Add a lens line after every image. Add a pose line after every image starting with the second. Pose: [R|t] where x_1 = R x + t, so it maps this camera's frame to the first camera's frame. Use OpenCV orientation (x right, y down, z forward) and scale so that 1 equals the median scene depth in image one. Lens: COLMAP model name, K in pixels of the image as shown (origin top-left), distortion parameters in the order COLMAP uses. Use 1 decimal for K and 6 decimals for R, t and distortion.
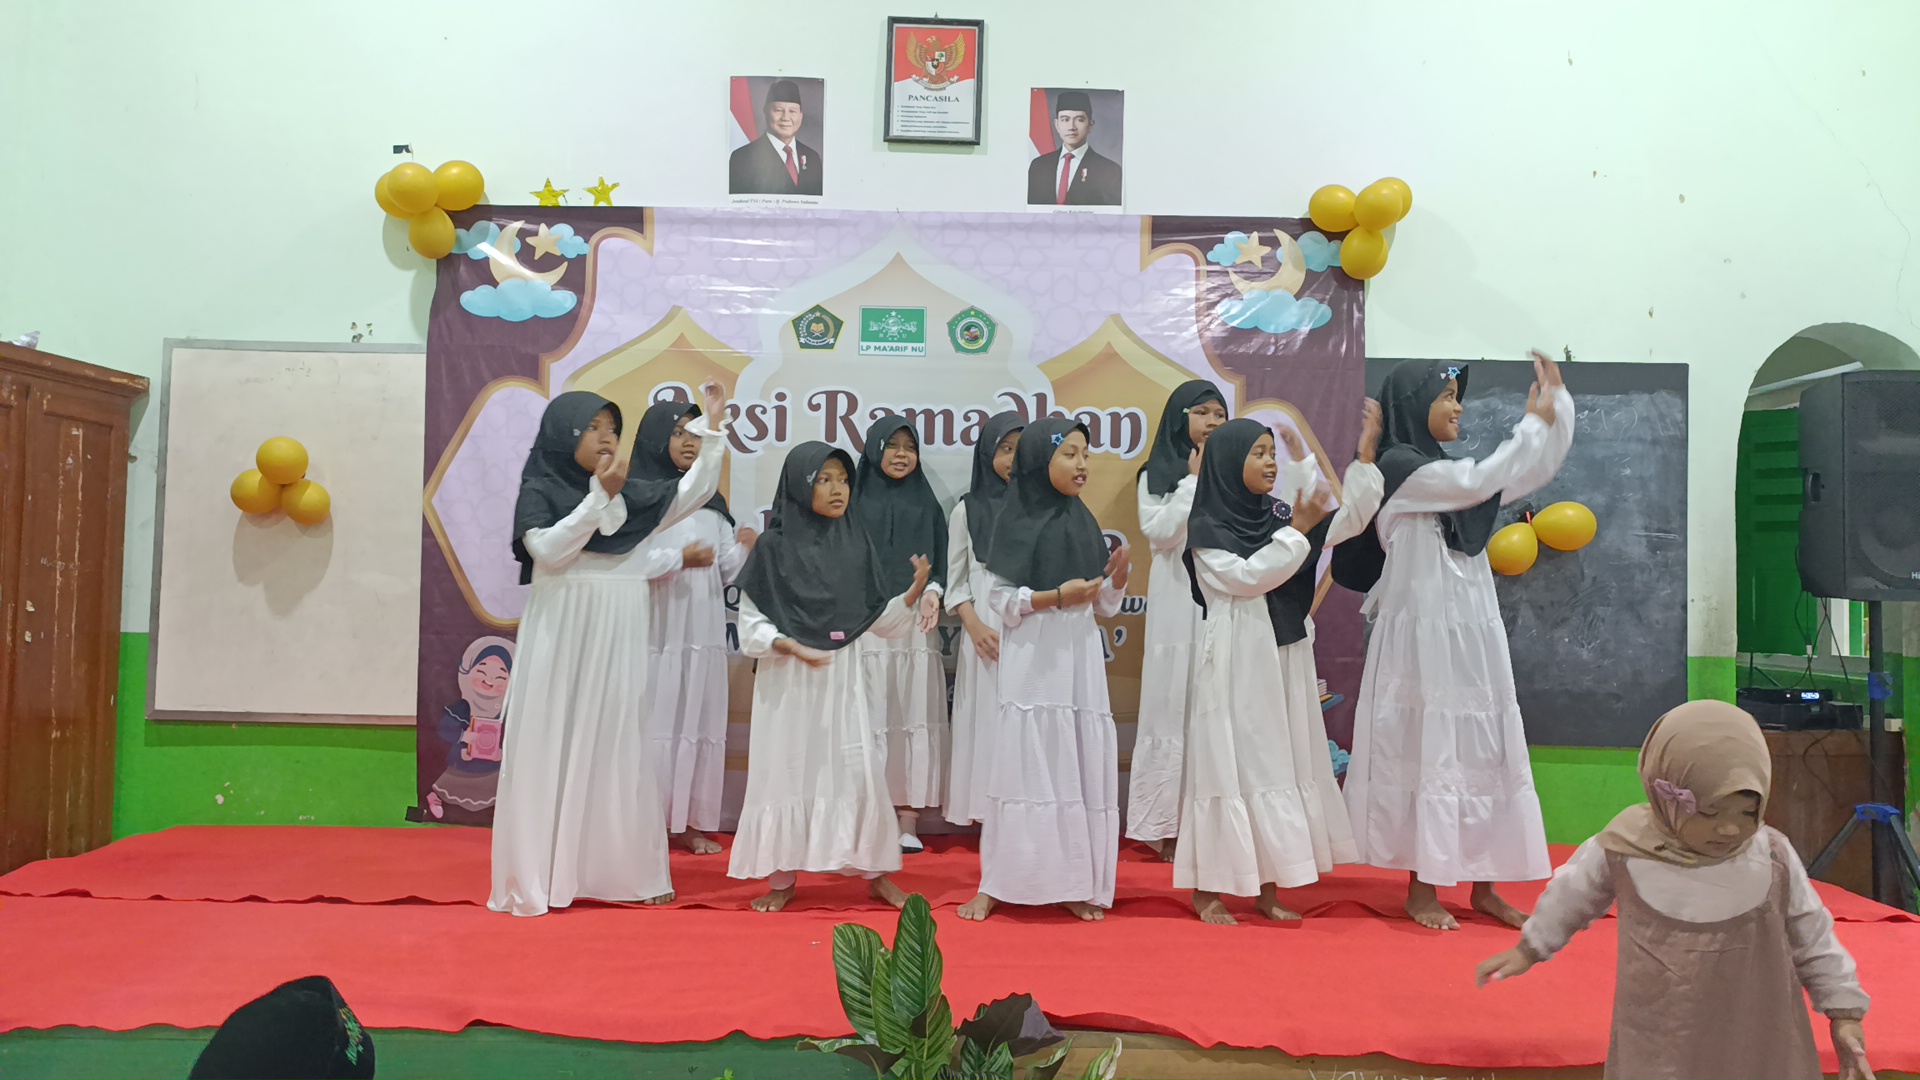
lens RADIAL K [[1288.4, 0, 960.5], [0, 1288.4, 526.5], [0, 0, 1]] dist [0.058819, -0.085372]
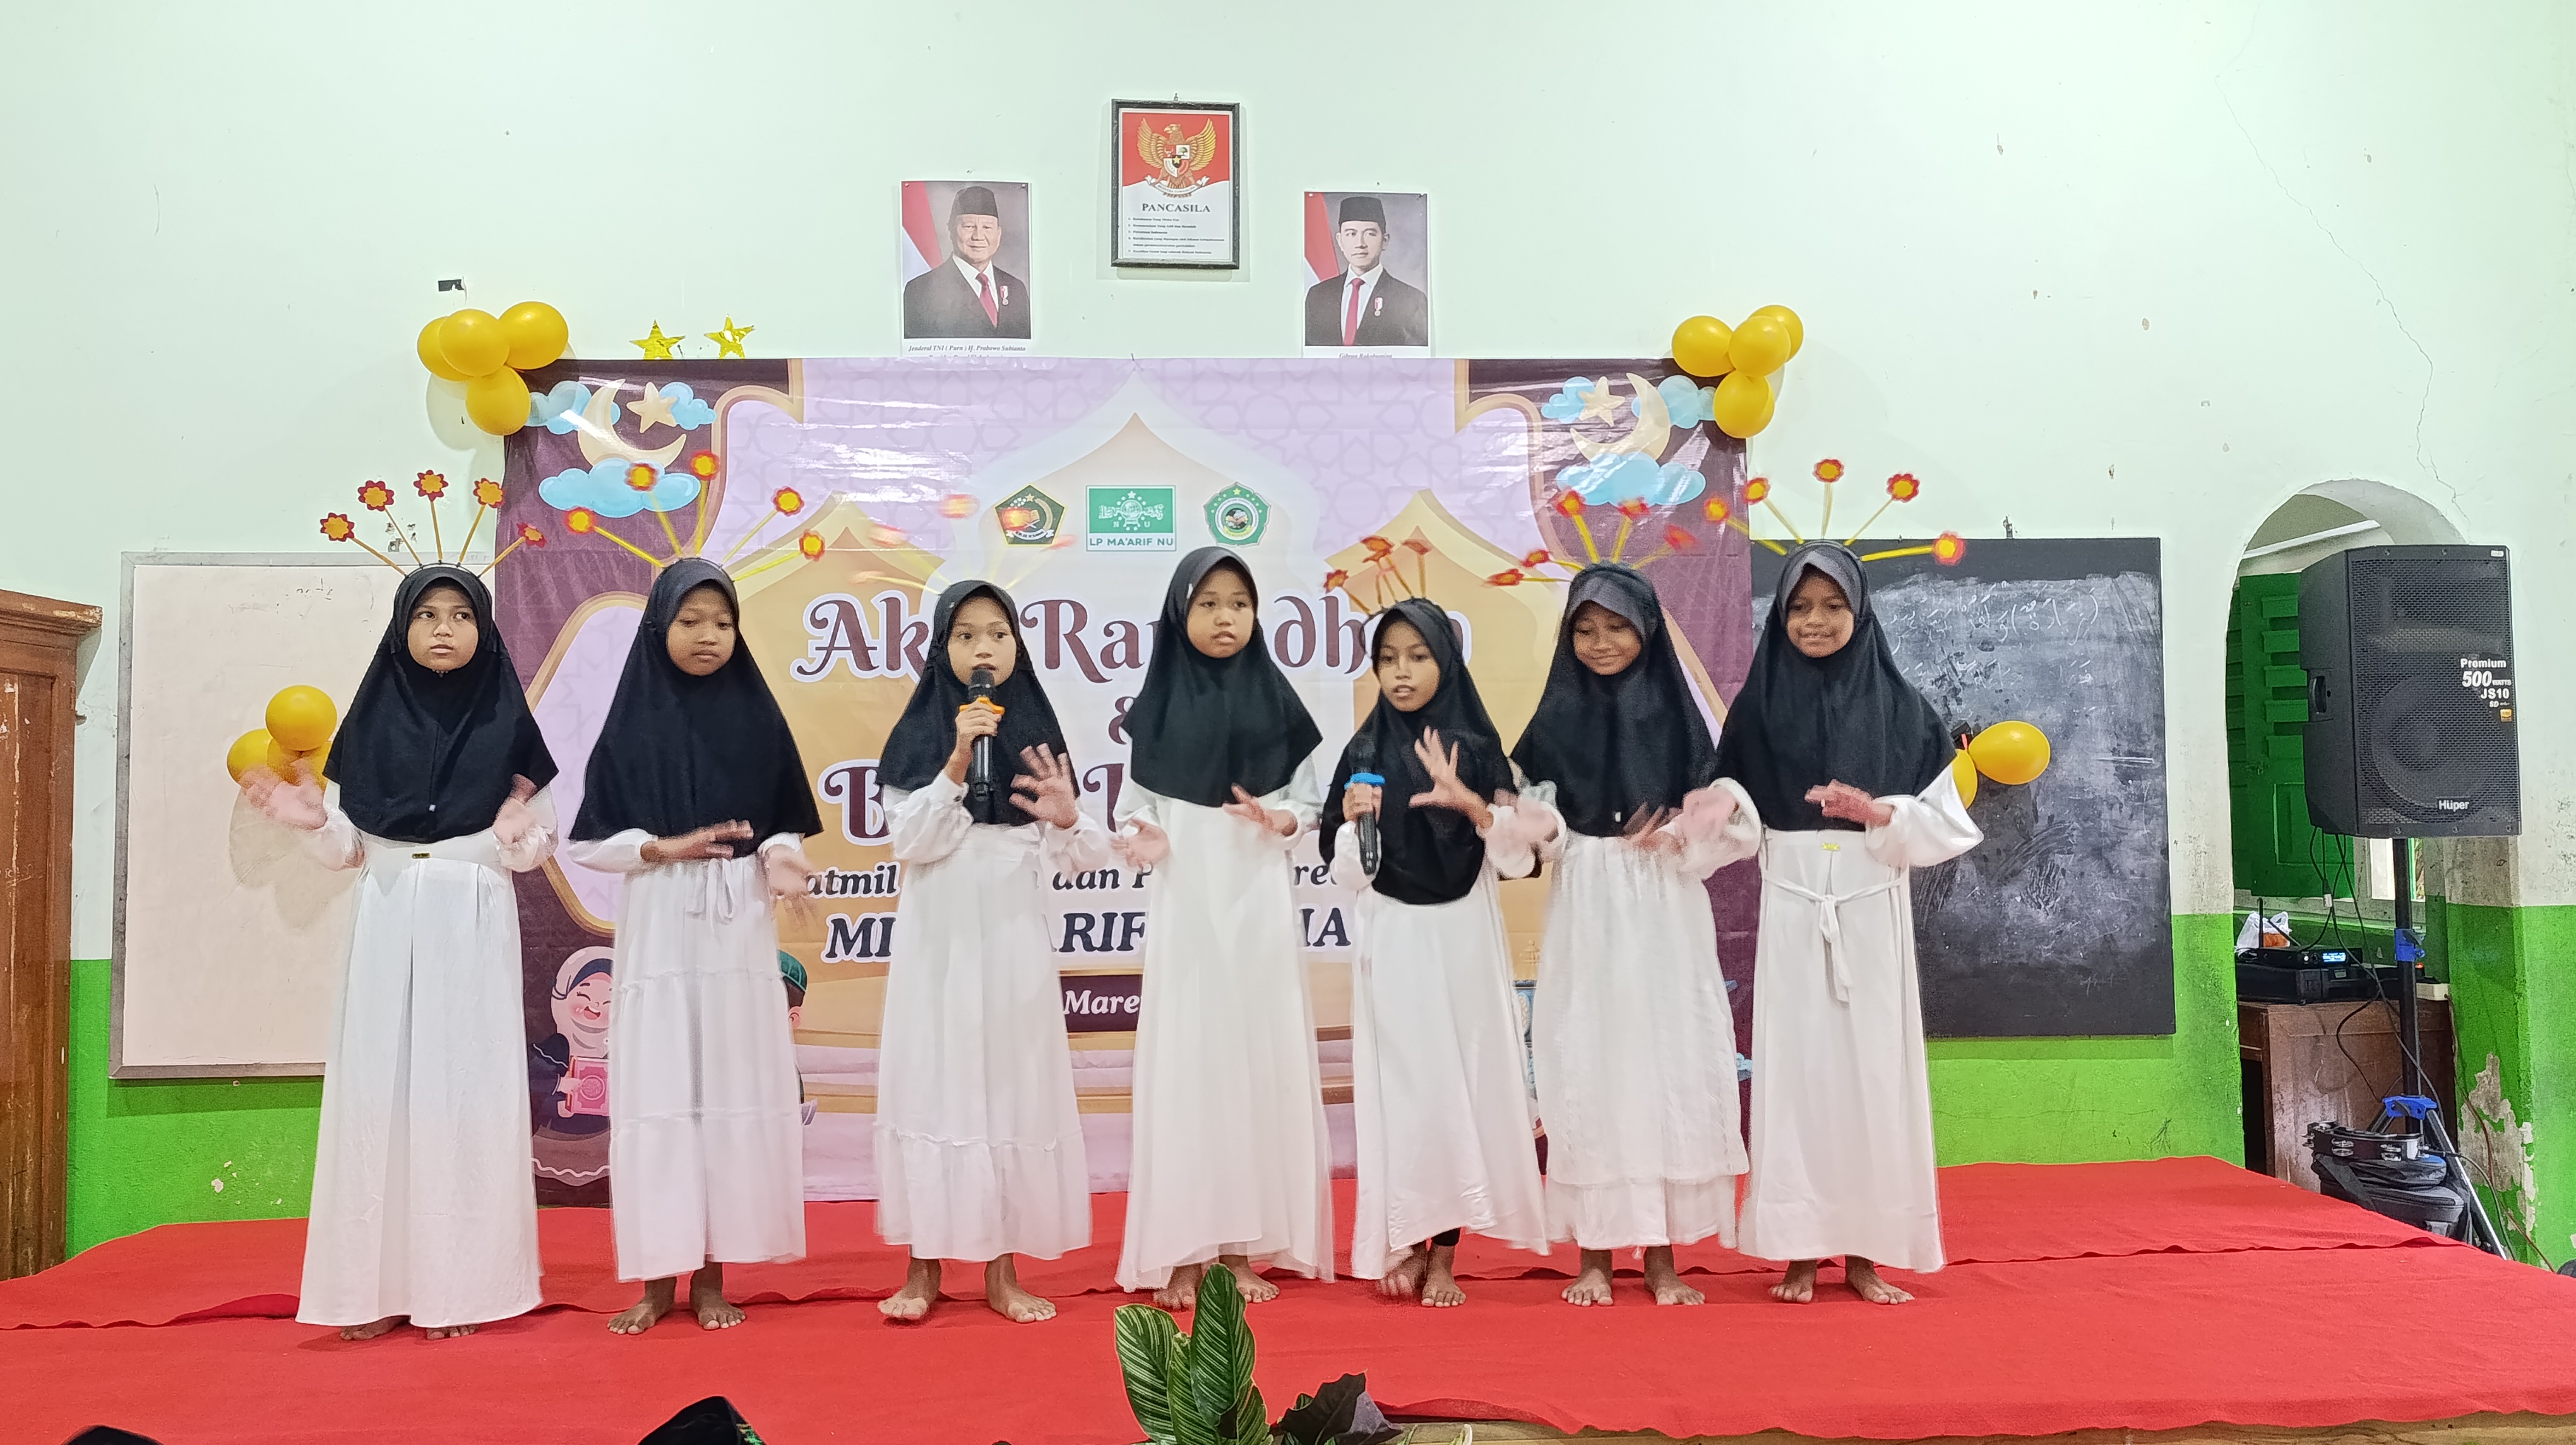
lens RADIAL K [[1934.2, 0, 1308.5], [0, 1934.2, 698.2], [0, 0, 1]] dist [0.061936, -0.089233]
pose [[0.997532, -0.028818, 0.064030, -0.024725], [0.029477, 0.999521, -0.009379, -0.033325], [-0.063729, 0.011243, 0.997904, -0.127950]]
